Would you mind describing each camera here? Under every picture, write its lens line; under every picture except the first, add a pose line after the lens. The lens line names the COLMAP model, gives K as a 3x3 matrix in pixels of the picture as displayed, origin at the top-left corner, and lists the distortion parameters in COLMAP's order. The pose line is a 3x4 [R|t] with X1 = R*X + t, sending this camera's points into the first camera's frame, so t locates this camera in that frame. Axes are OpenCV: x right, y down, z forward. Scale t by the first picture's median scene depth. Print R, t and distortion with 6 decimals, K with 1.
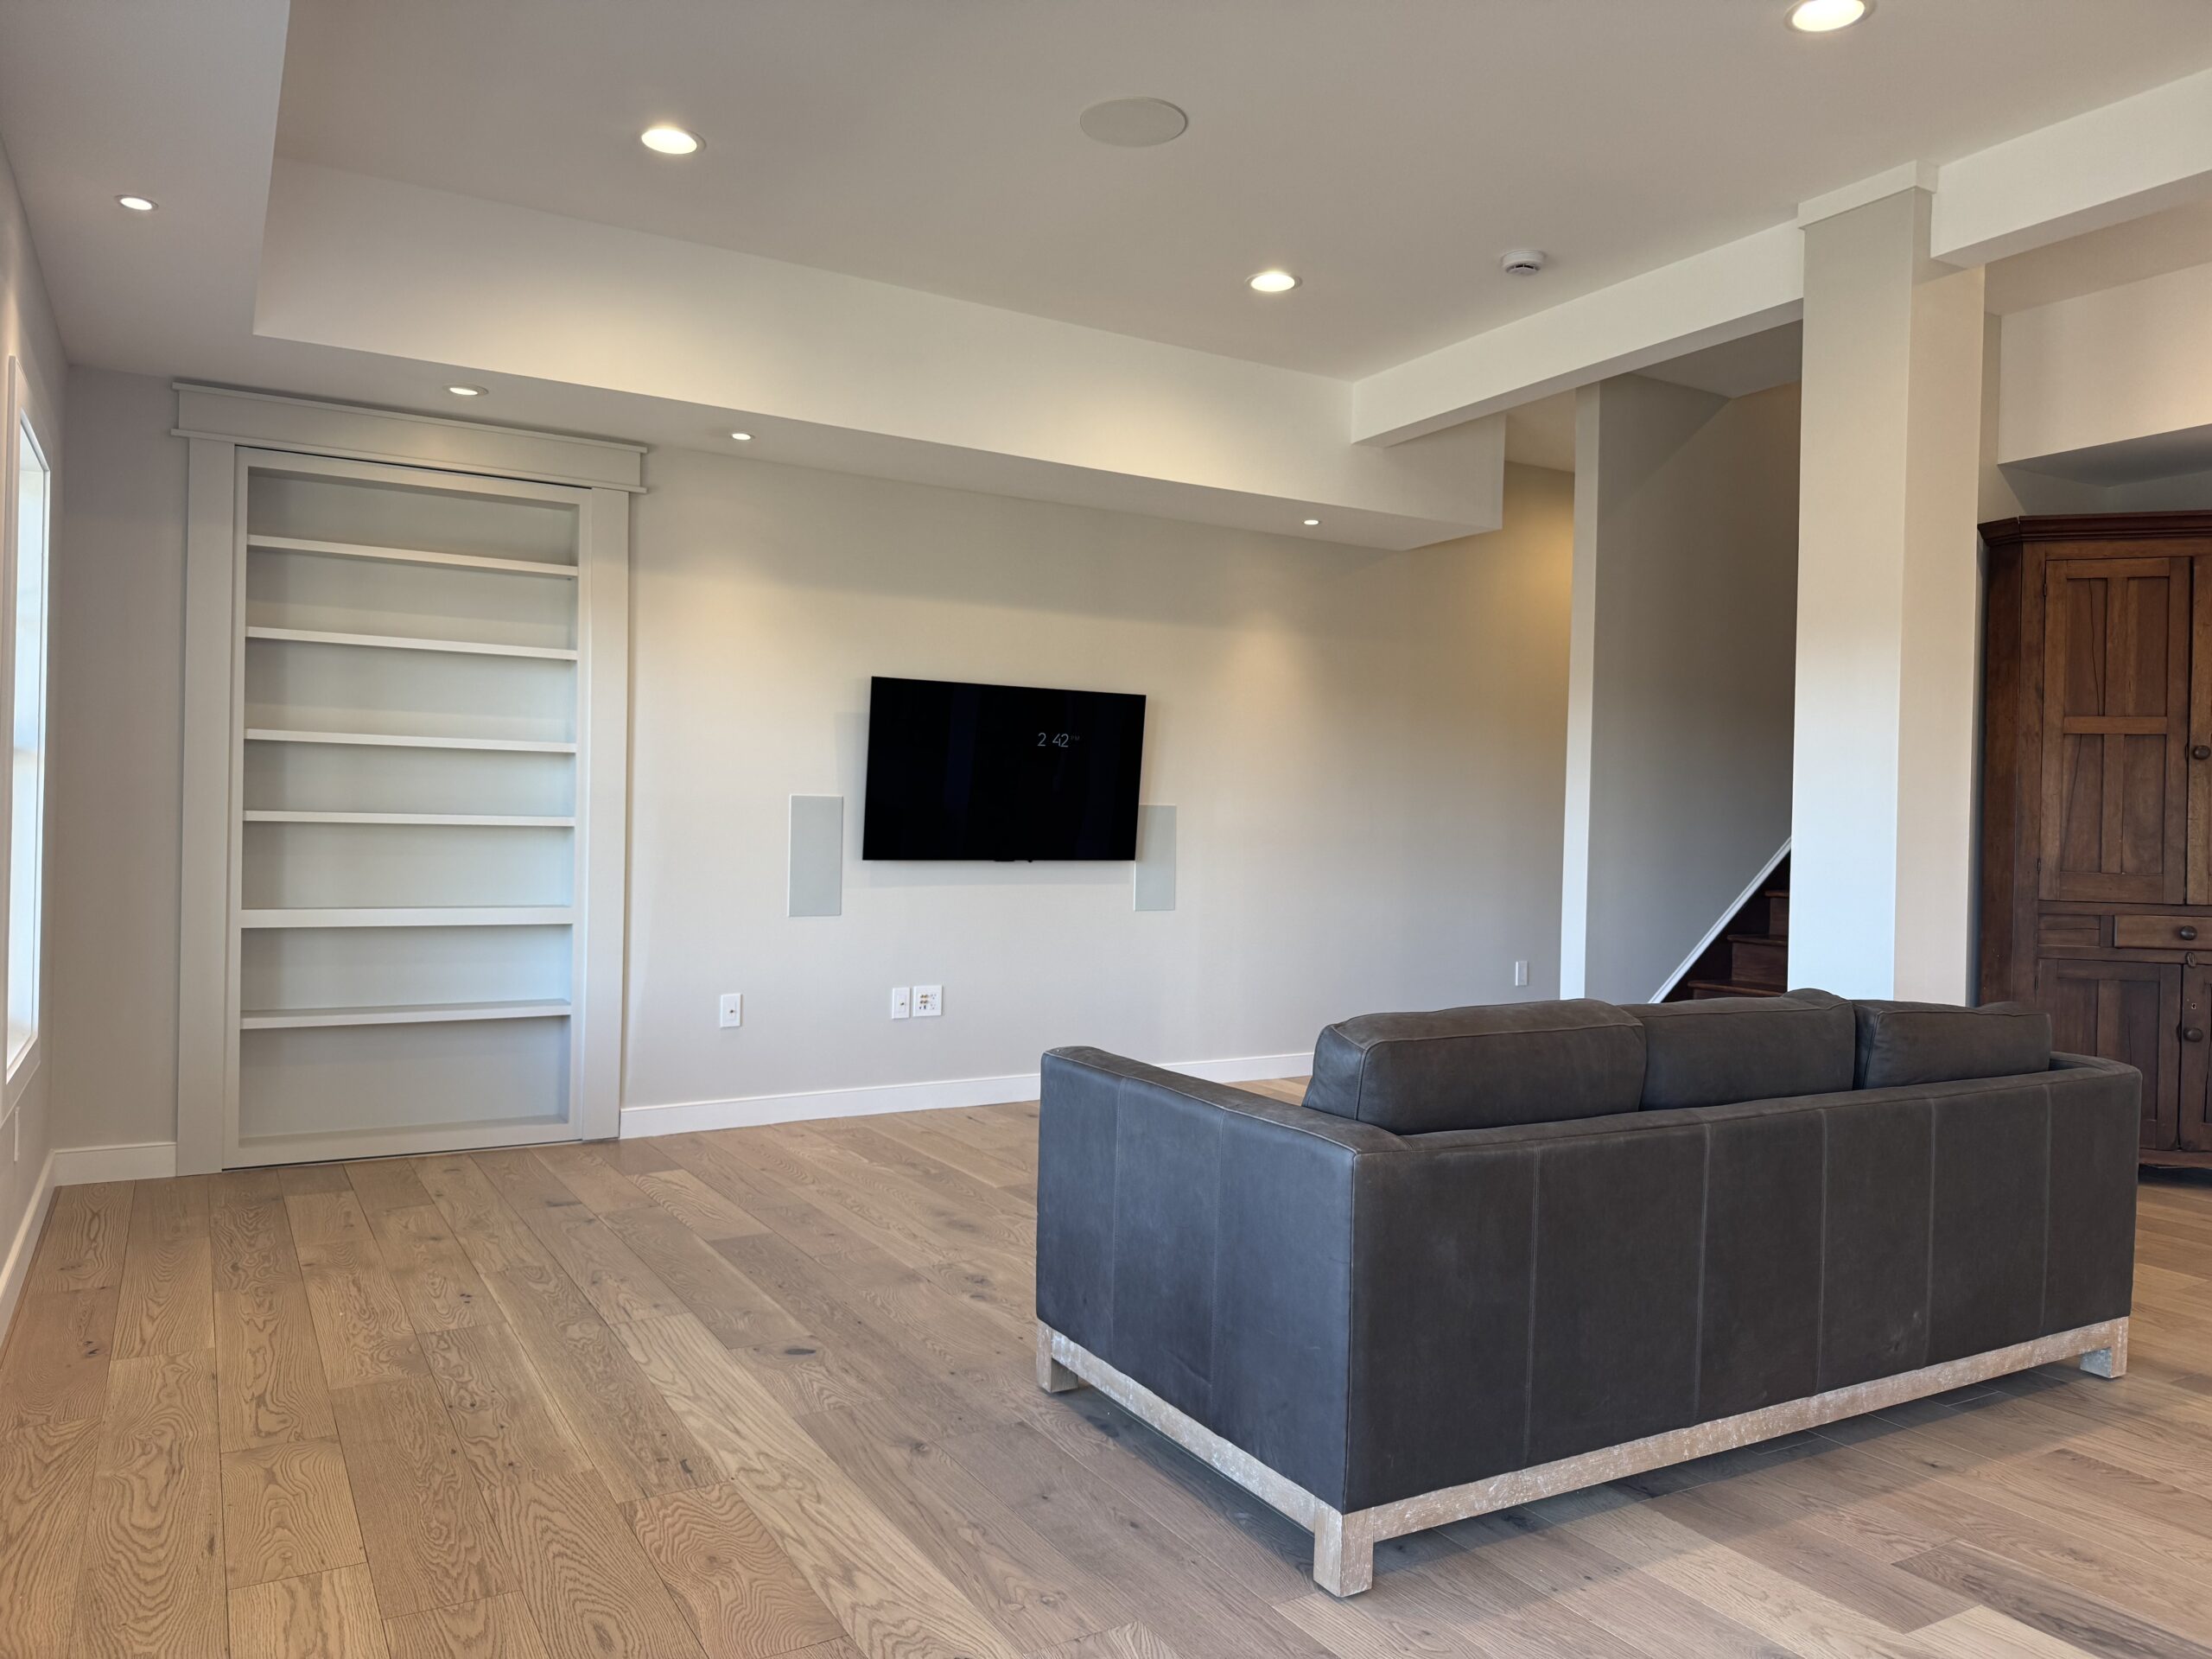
lens RADIAL K [[1547.1, 0, 1103.7], [0, 1547.1, 831.3], [0, 0, 1]] dist [0.054540, -0.055400]
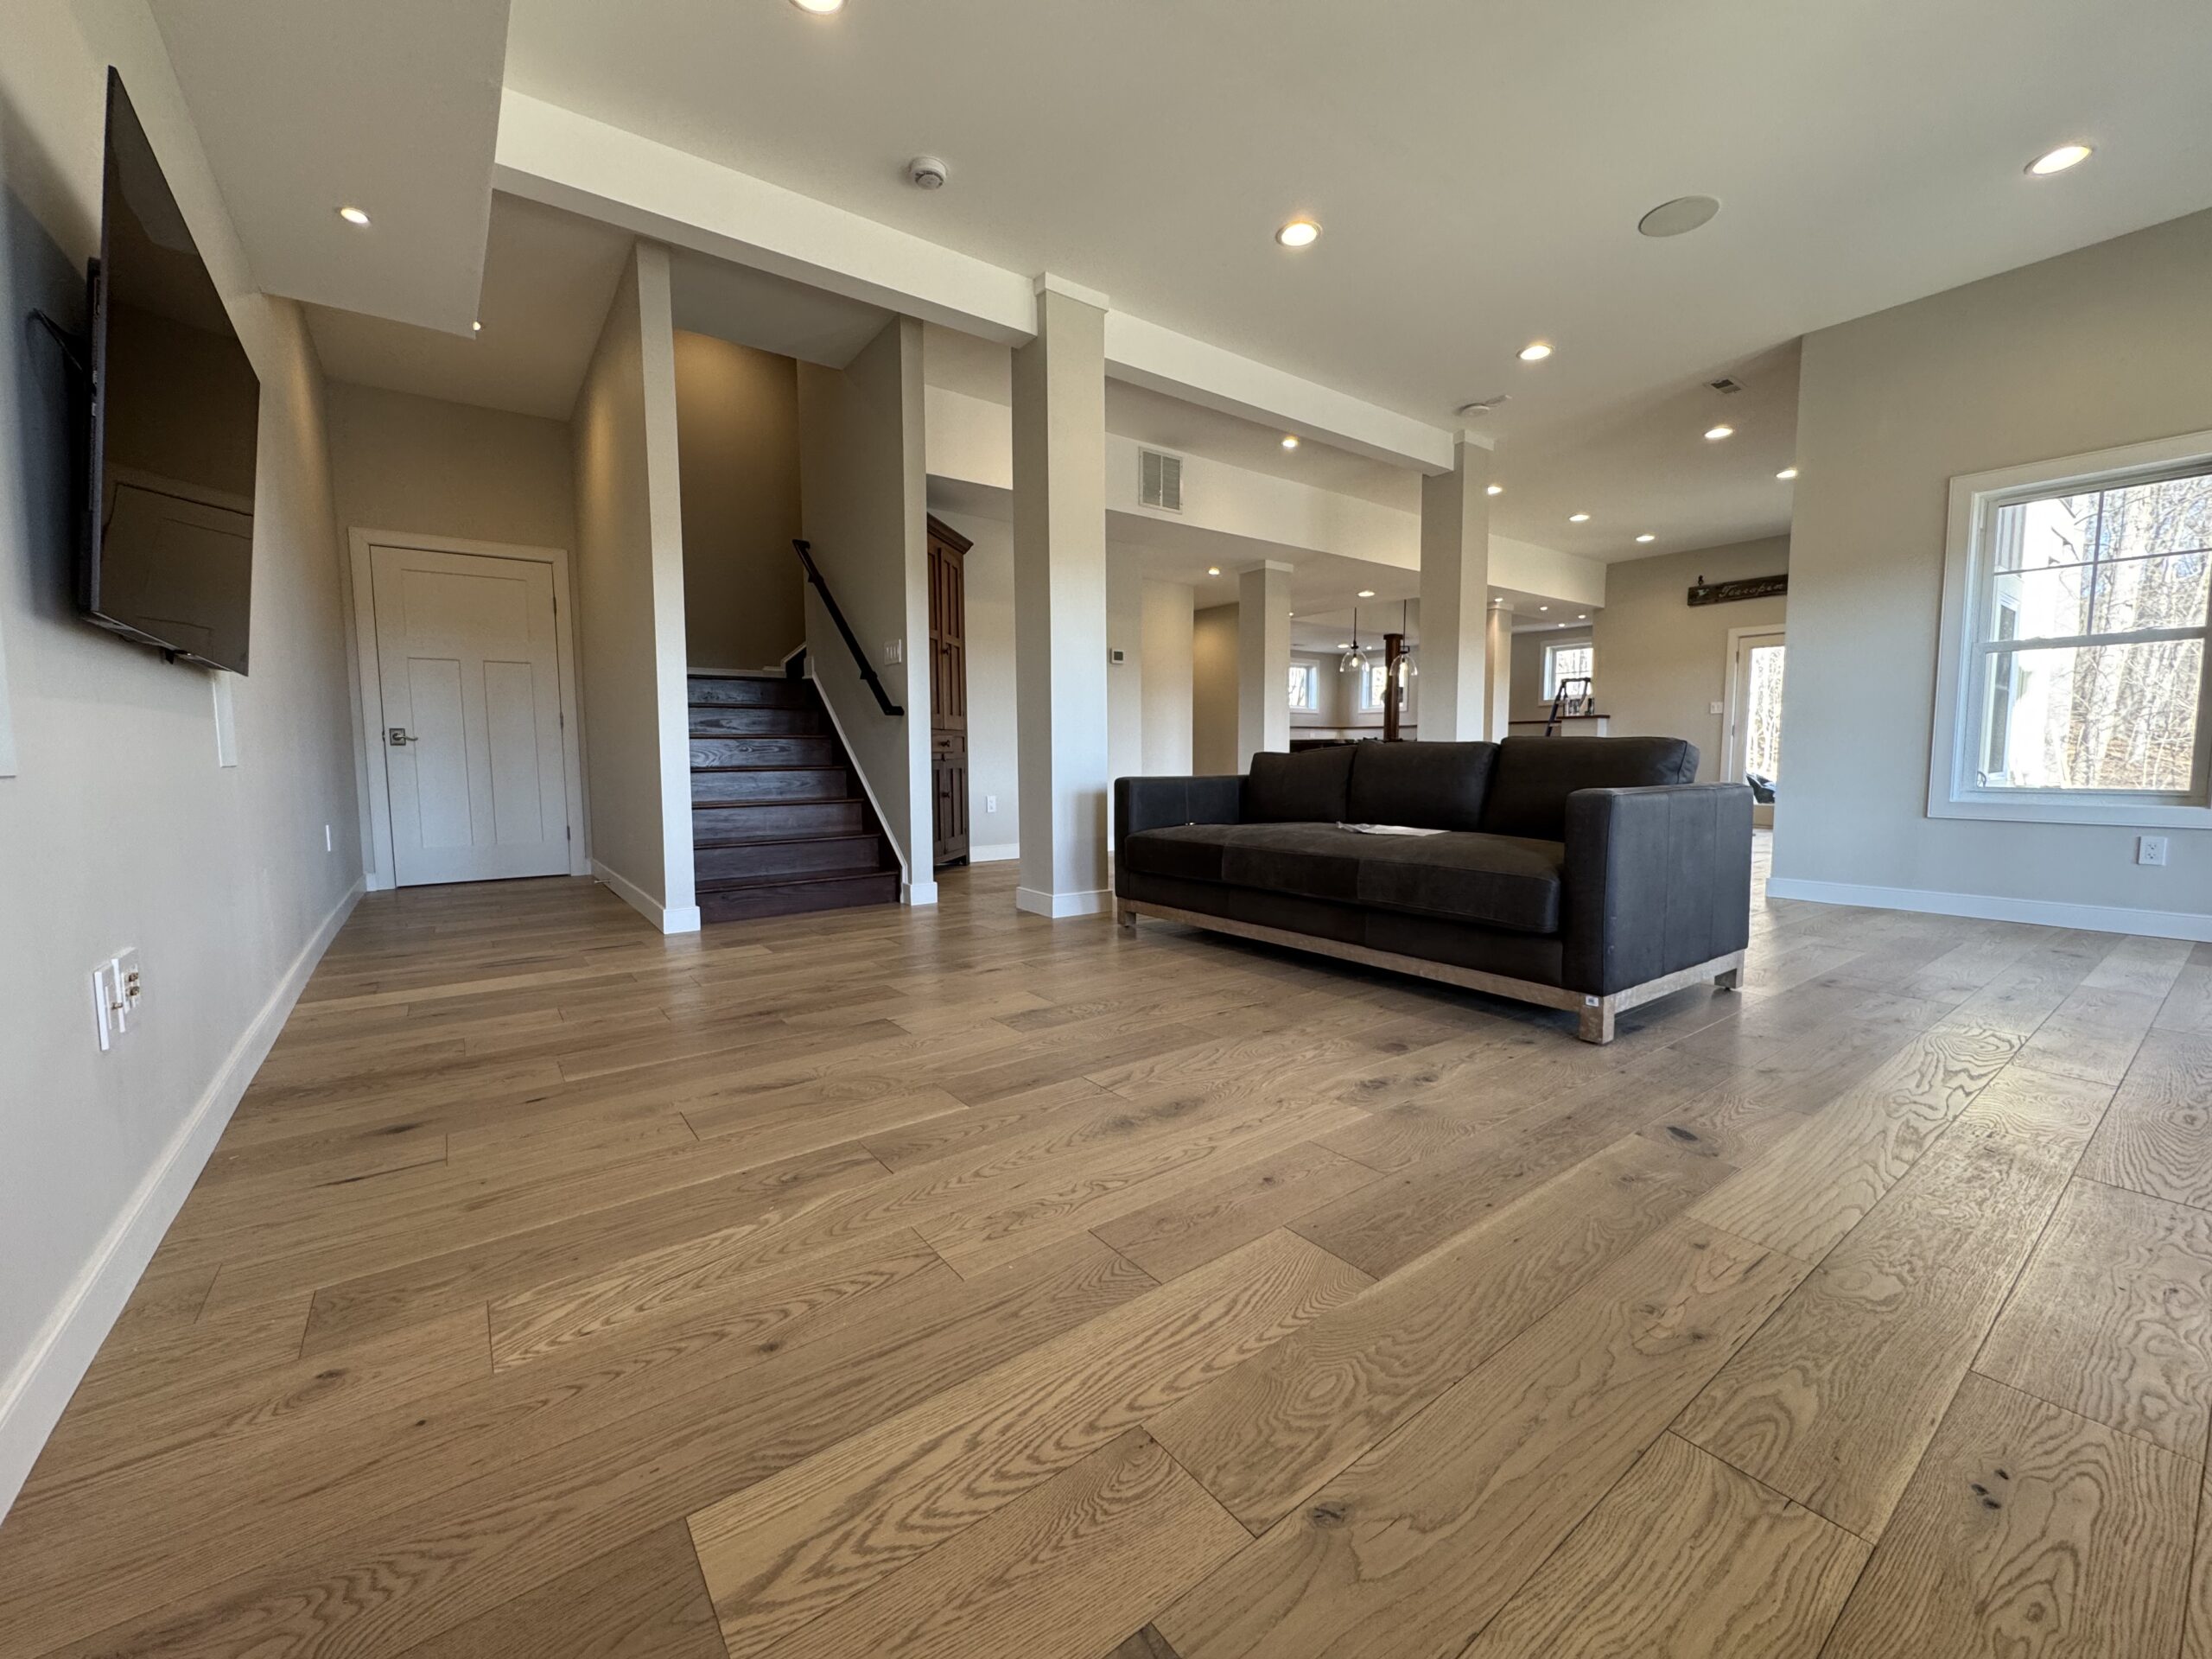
lens RADIAL K [[889.8, 0, 1115.1], [0, 889.8, 843.2], [0, 0, 1]] dist [0.004538, 0.000231]
pose [[-0.120600, -0.113925, 0.986142, -0.462999], [0.013800, 0.993105, 0.116417, 0.060548], [-0.992605, 0.027649, -0.118197, 0.967165]]
